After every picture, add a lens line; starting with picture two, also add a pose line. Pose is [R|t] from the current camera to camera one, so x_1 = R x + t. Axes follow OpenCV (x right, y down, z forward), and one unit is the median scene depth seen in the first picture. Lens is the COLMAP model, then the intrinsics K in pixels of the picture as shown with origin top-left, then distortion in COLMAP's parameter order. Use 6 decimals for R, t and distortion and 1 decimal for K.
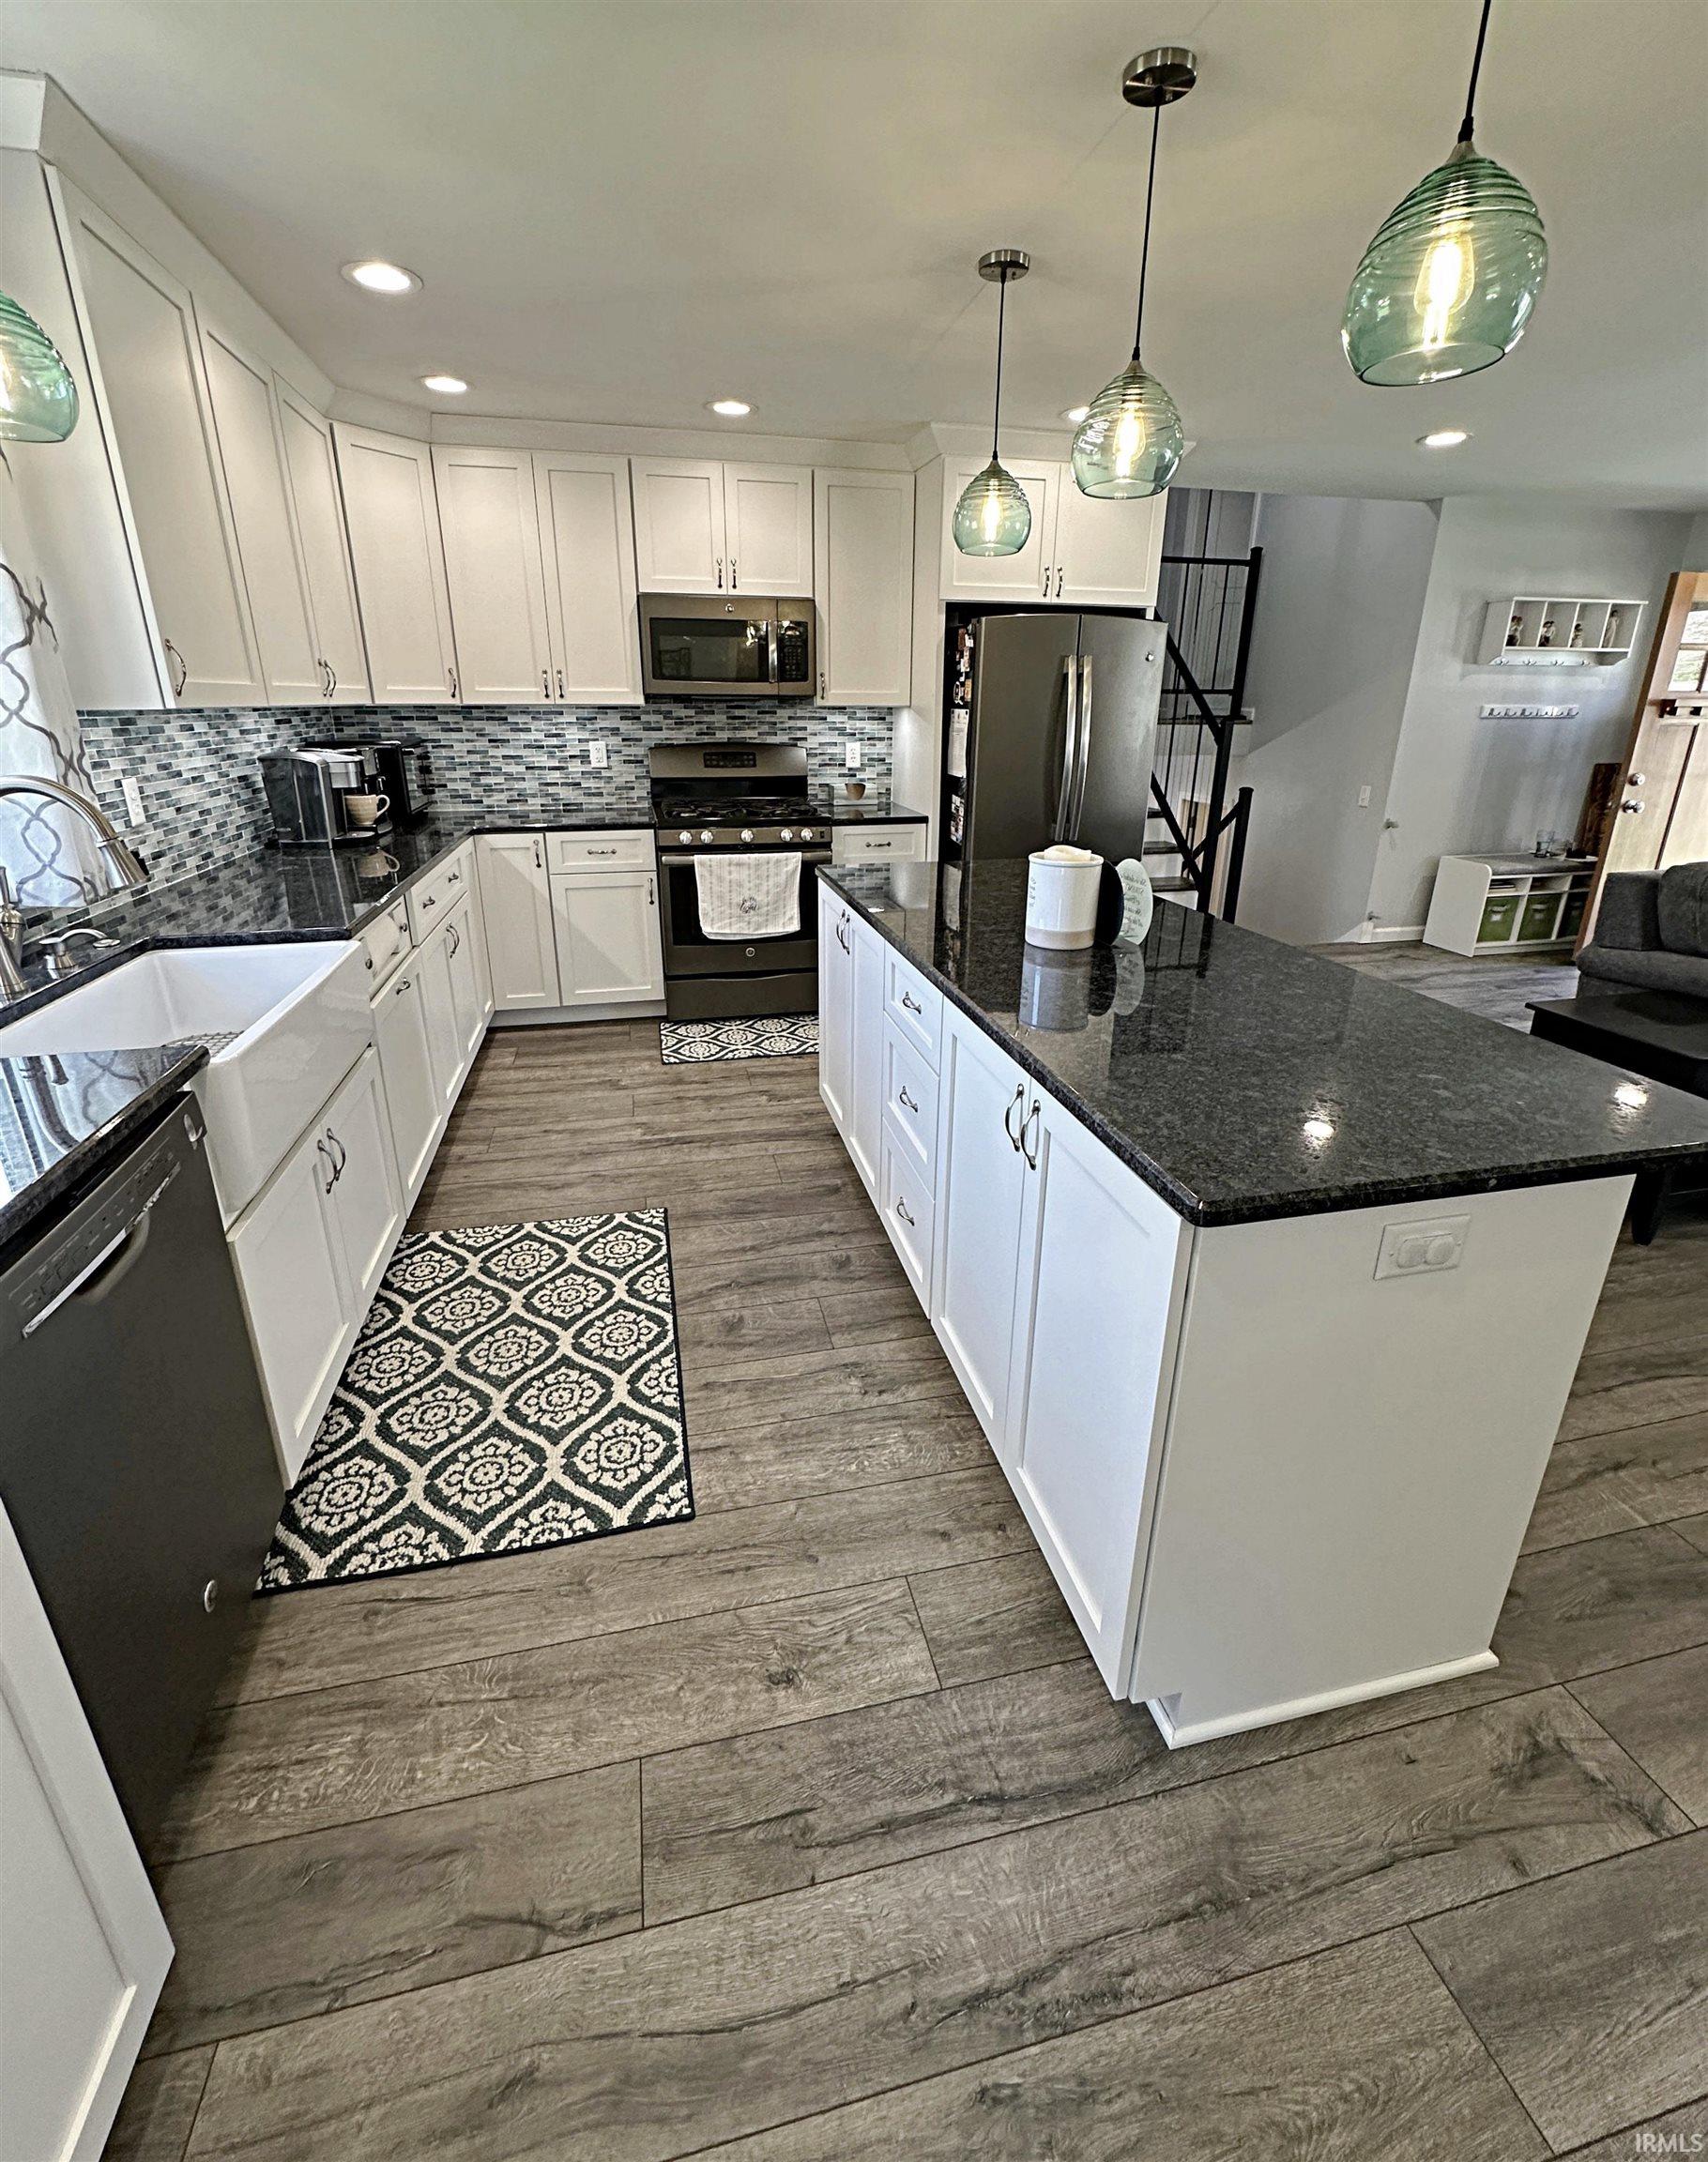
lens RADIAL K [[935.5, 0, 853.4], [0, 935.5, 1023.2], [0, 0, 1]] dist [-0.002277, -0.000038]
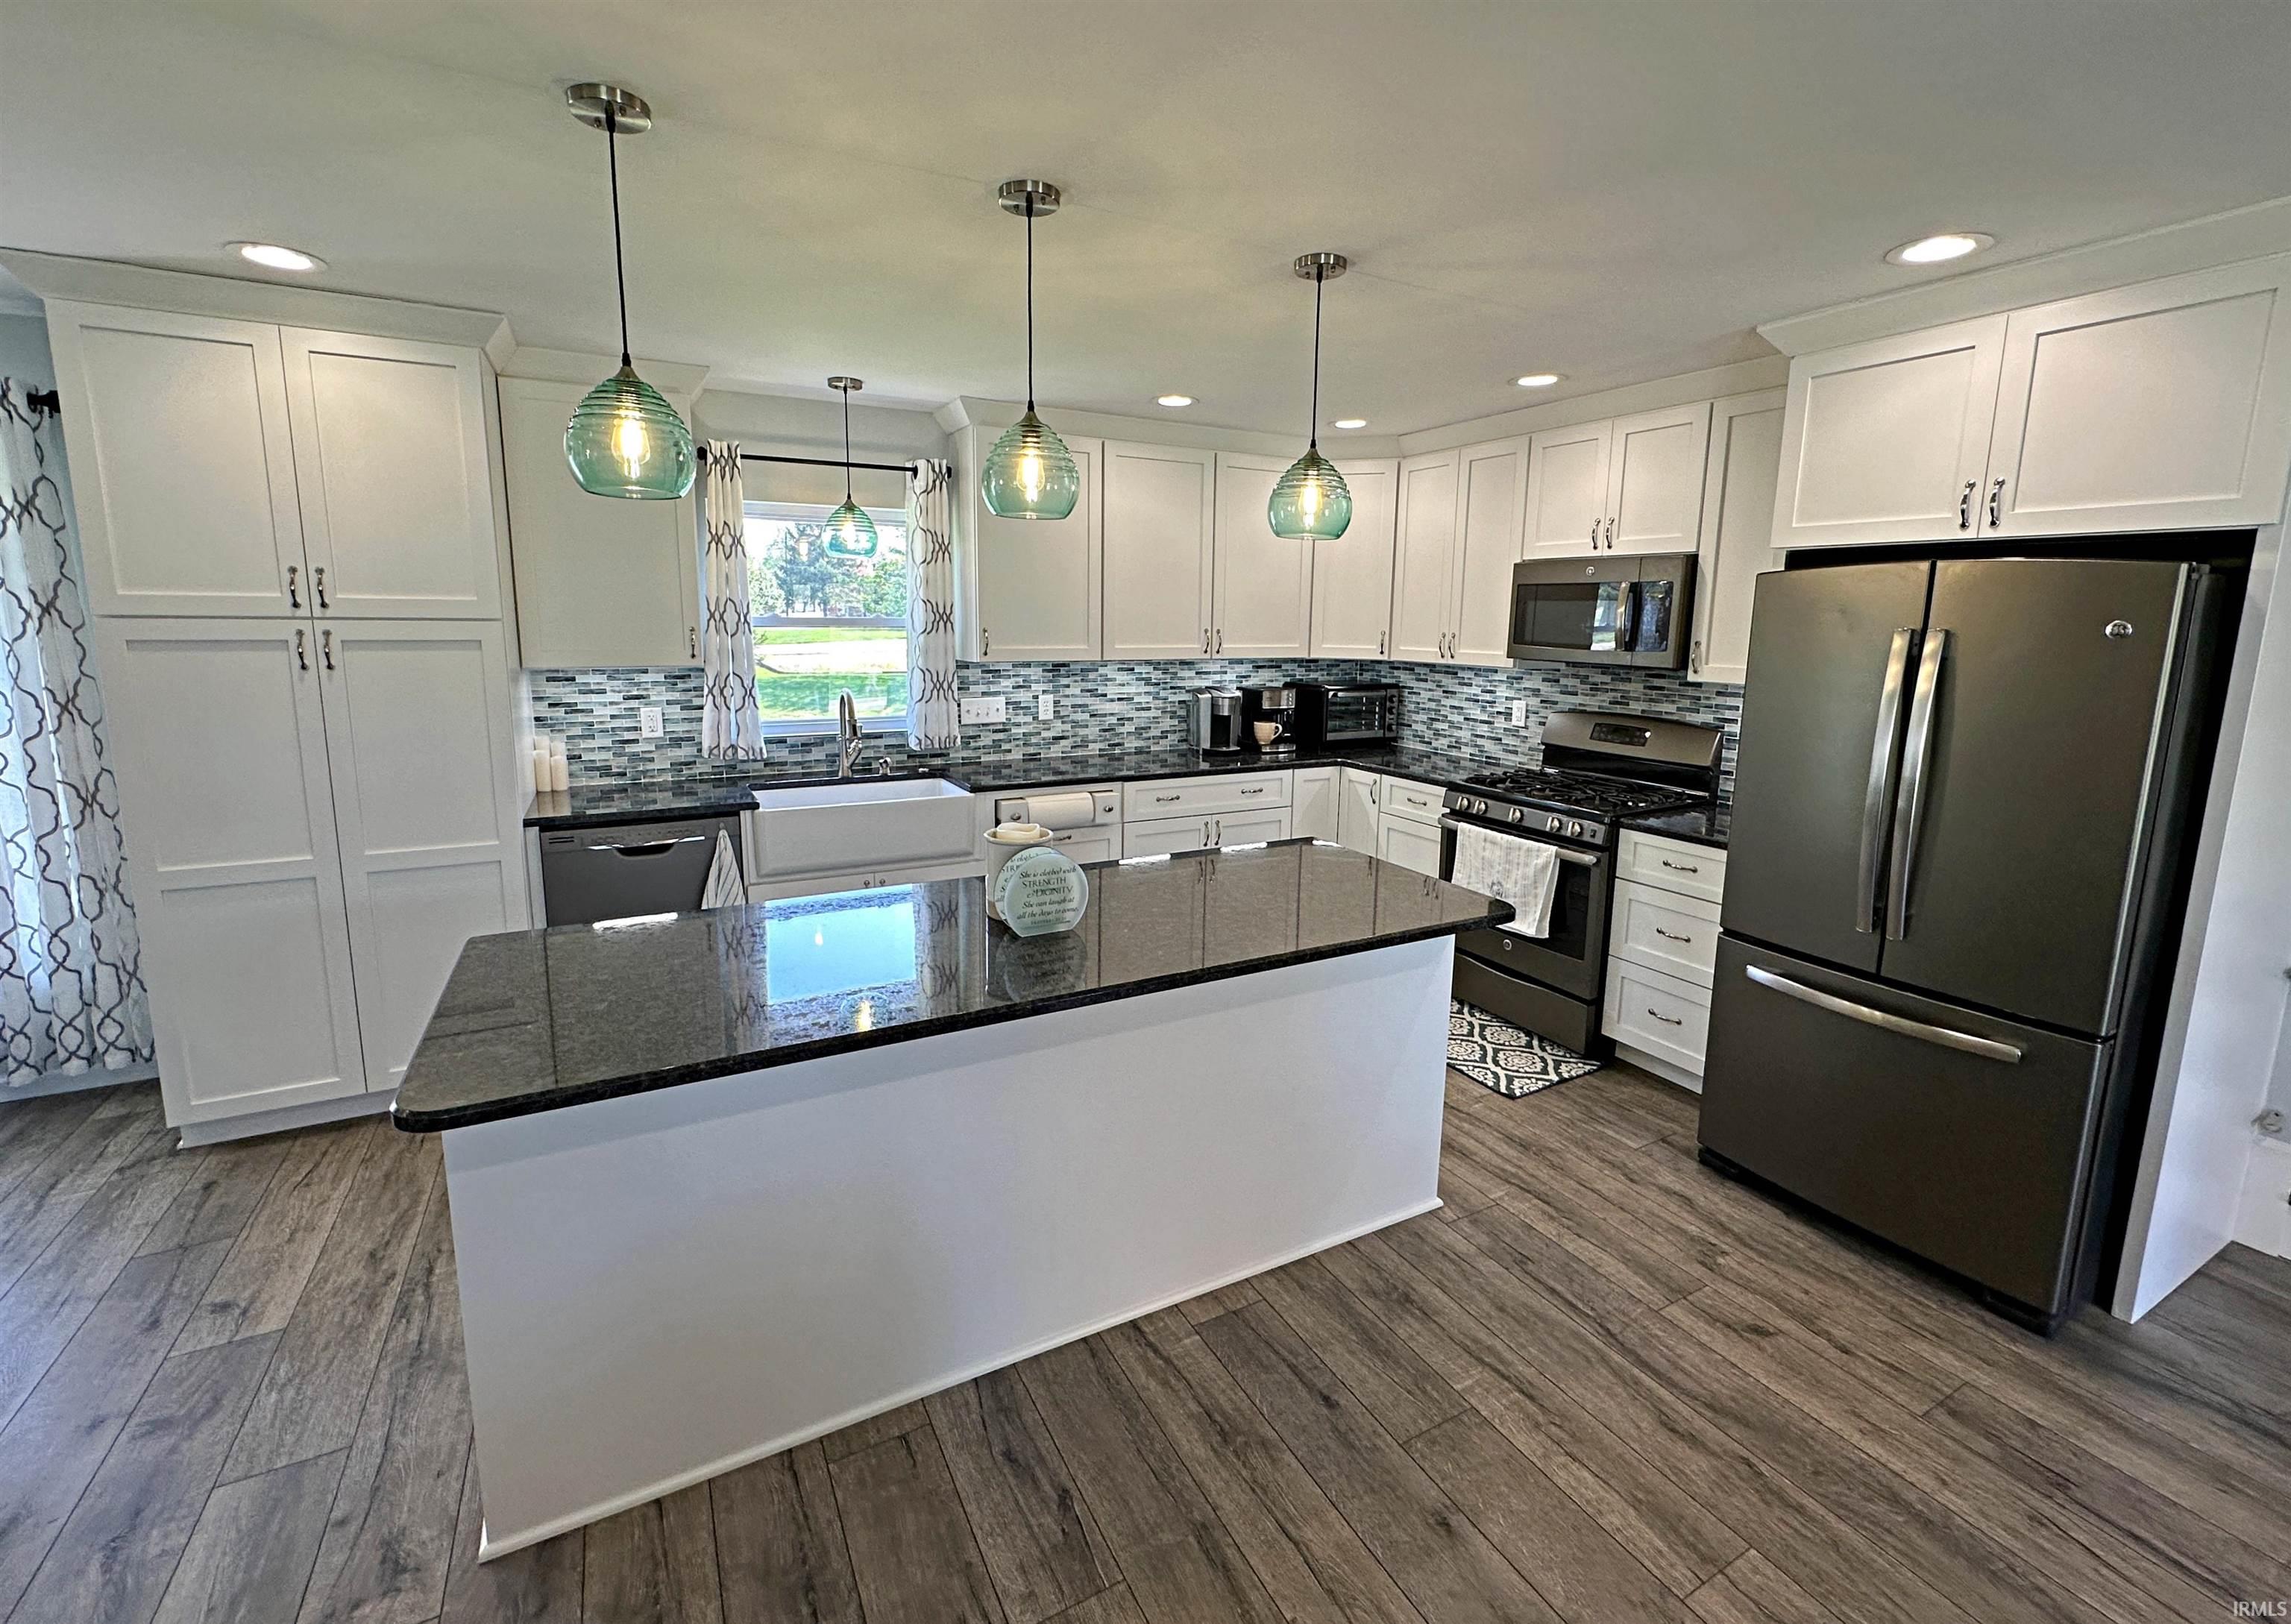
lens RADIAL K [[961.0, 0, 1144.4], [0, 961.0, 764.9], [0, 0, 1]] dist [-0.001942, -0.000196]
pose [[0.264861, 0.148244, -0.952823, 1.001742], [-0.326001, 0.943697, 0.056204, -0.277676], [0.907509, 0.295735, 0.298276, 0.602643]]
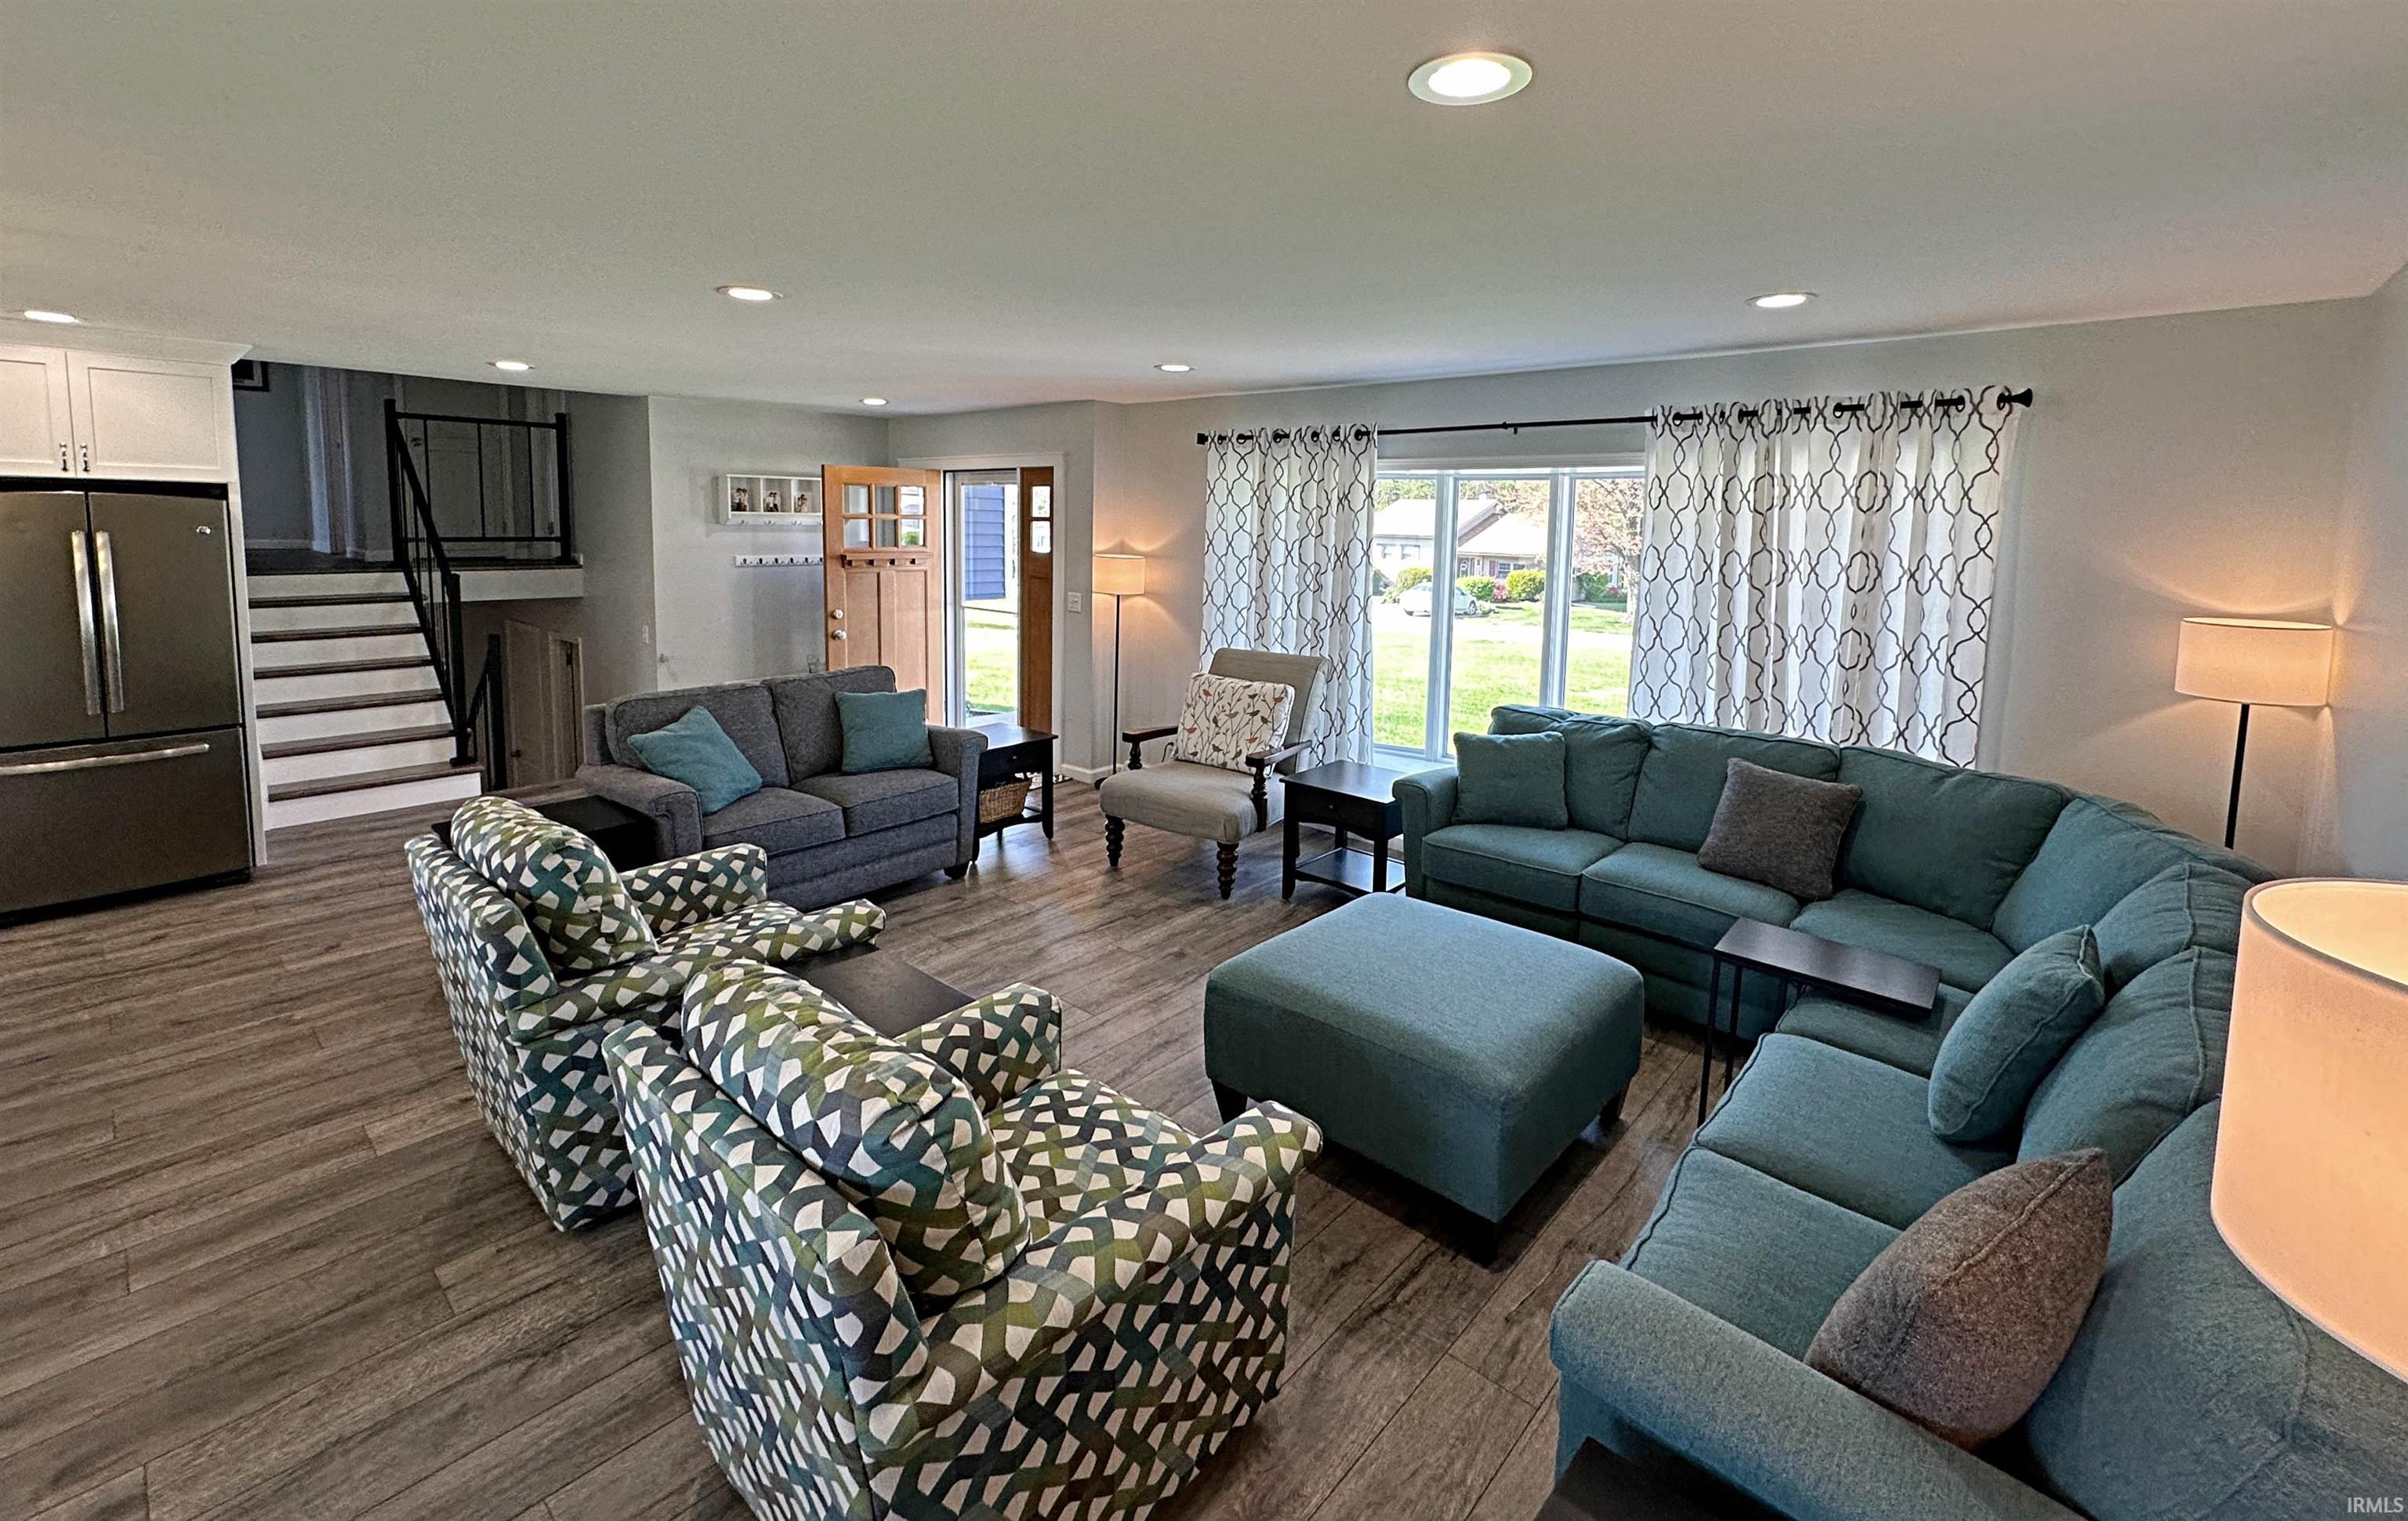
lens RADIAL K [[1013.2, 0, 1200.4], [0, 1013.2, 615.5], [0, 0, 1]] dist [-0.001447, 0.000455]
pose [[0.817261, -0.044436, 0.574551, 0.850826], [0.173190, 0.969870, -0.171341, 0.121002], [-0.549626, 0.239537, 0.800333, -0.716549]]
